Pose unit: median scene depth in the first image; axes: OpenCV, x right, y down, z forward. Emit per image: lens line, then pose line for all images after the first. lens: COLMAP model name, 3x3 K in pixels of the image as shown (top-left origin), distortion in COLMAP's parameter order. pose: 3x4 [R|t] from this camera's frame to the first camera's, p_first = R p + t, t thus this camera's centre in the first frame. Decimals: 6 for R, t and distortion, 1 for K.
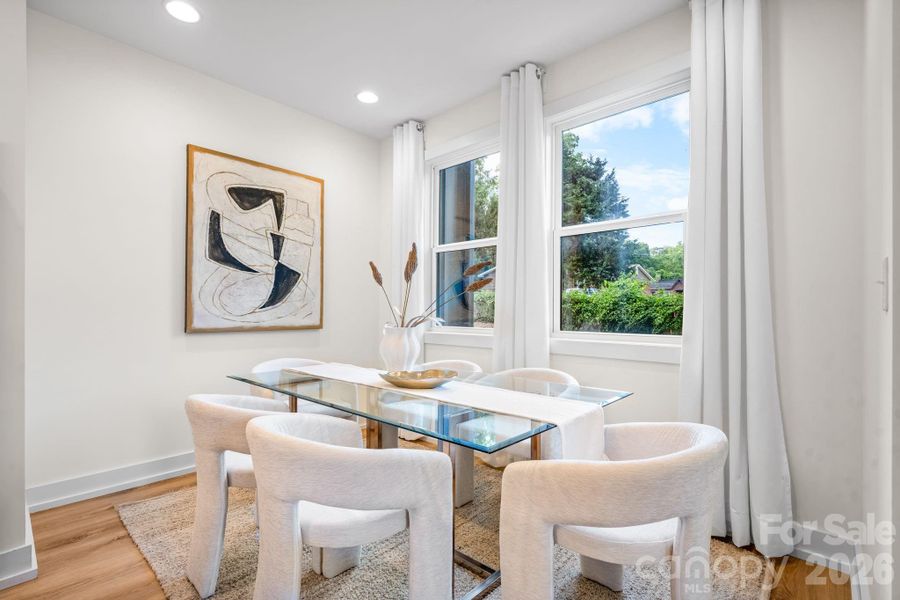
lens RADIAL K [[406.1, 0, 448.3], [0, 406.1, 302.9], [0, 0, 1]] dist [-0.002657, -0.000344]
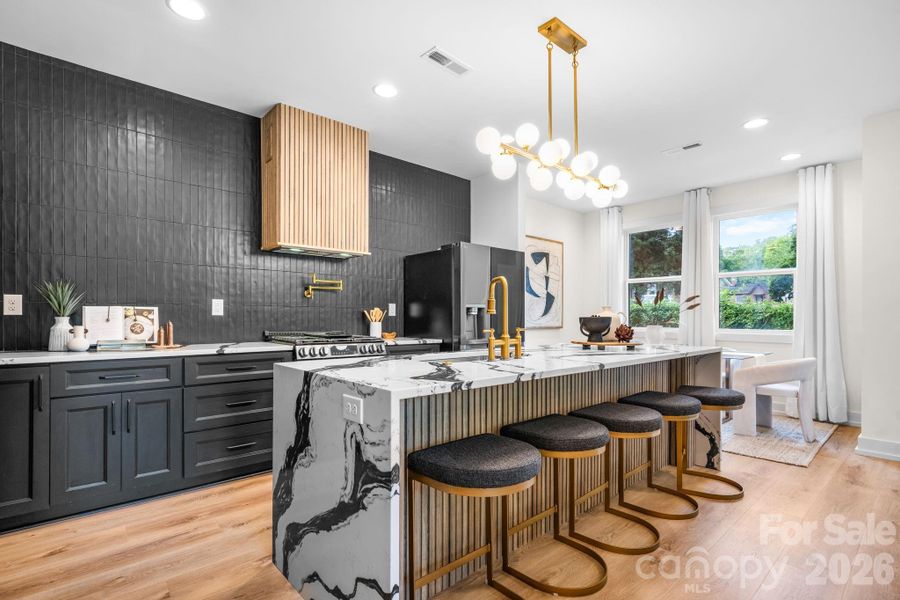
lens RADIAL K [[427.7, 0, 447.4], [0, 427.7, 311.2], [0, 0, 1]] dist [-0.000729, 0.000171]
pose [[0.994098, -0.001894, -0.108470, -0.664546], [0.002430, 0.999985, 0.004817, -0.021842], [0.108460, -0.005052, 0.994088, -0.963169]]
